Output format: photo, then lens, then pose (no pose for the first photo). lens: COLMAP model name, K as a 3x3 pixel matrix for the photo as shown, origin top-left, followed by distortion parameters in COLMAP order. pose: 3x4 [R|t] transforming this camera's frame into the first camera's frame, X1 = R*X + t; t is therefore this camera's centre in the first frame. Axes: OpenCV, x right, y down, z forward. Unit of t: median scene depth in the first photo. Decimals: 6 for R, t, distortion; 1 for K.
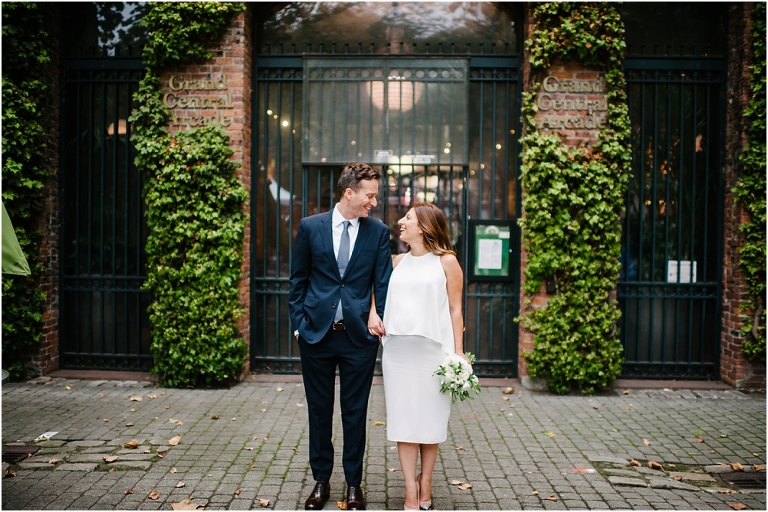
lens RADIAL K [[791.1, 0, 386.4], [0, 791.1, 252.6], [0, 0, 1]] dist [-0.014082, 0.000000]
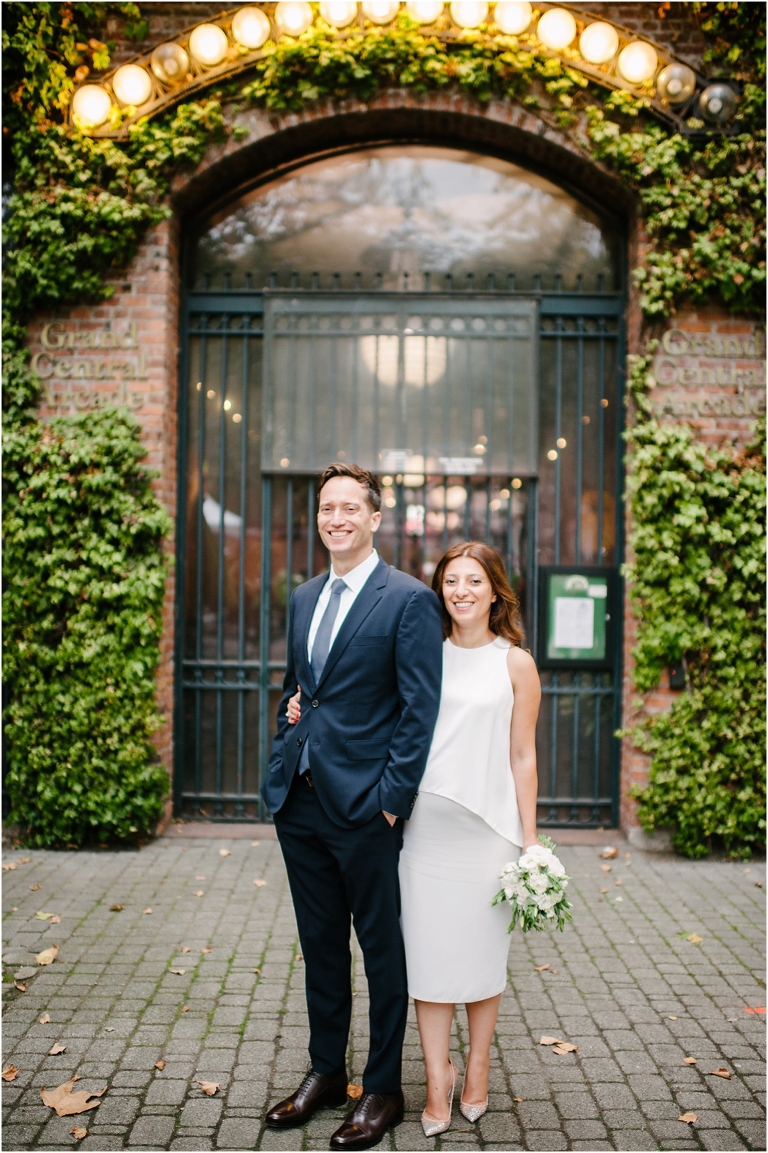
lens RADIAL K [[1187.7, 0, 386.6], [0, 1187.7, 570.7], [0, 0, 1]] dist [-0.014082, 0.000000]
pose [[0.999822, 0.002654, 0.018695, -0.030090], [-0.002213, 0.999720, -0.023559, -0.016856], [-0.018752, 0.023513, 0.999548, 0.102281]]
